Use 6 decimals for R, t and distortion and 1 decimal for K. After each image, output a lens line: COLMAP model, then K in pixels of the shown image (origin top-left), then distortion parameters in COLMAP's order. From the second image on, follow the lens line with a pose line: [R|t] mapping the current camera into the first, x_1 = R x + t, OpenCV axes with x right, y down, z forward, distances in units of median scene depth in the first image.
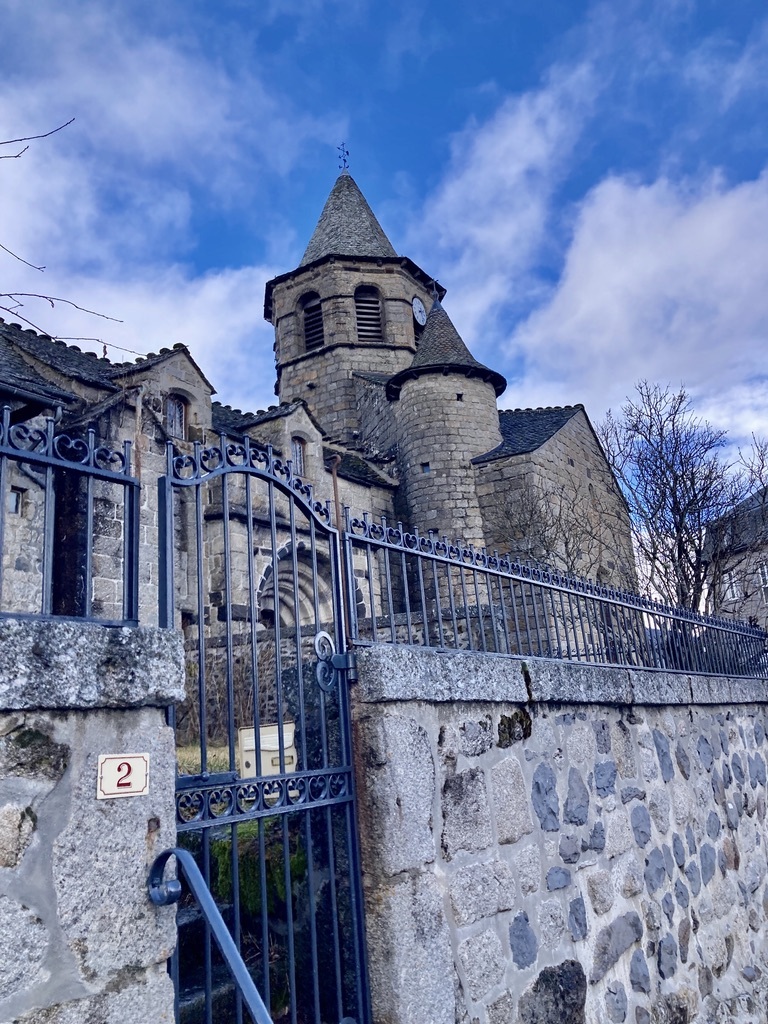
lens RADIAL K [[843.6, 0, 384.0], [0, 843.6, 512.0], [0, 0, 1]] dist [0.160691, -0.000034]
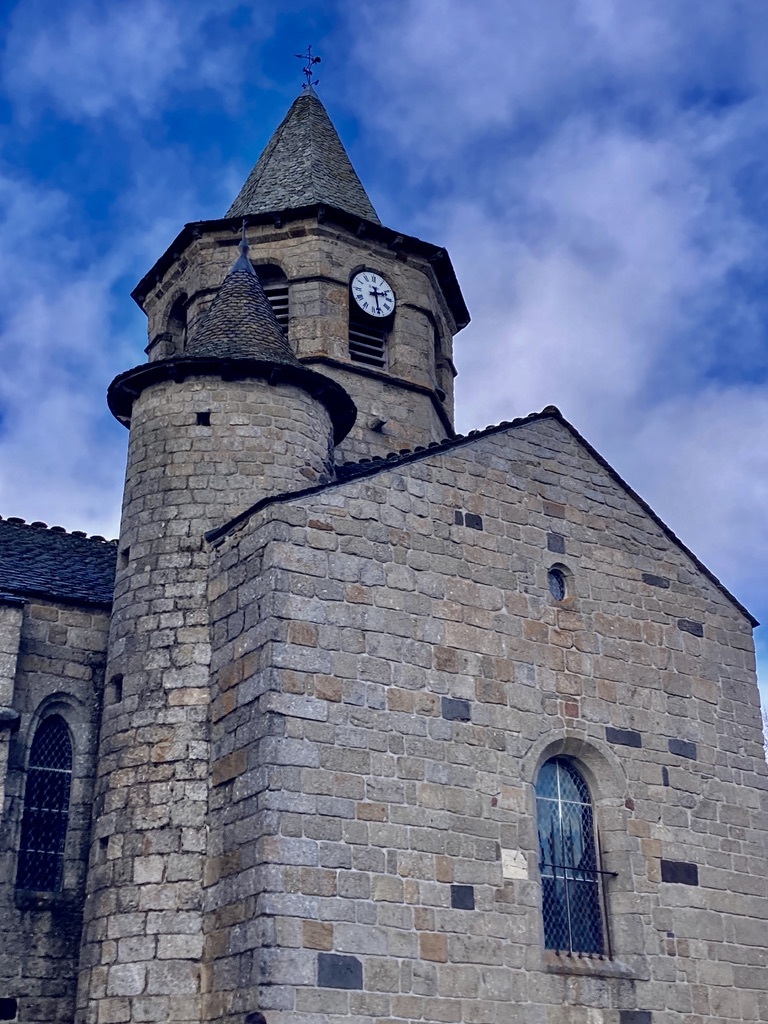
lens RADIAL K [[1454.4, 0, 400.8], [0, 1454.4, 510.9], [0, 0, 1]] dist [0.240795, -0.854250]
pose [[0.906614, -0.126754, -0.402474, 0.563327], [0.060697, 0.983071, -0.172881, 0.083318], [0.417573, 0.132307, 0.898959, 0.262904]]
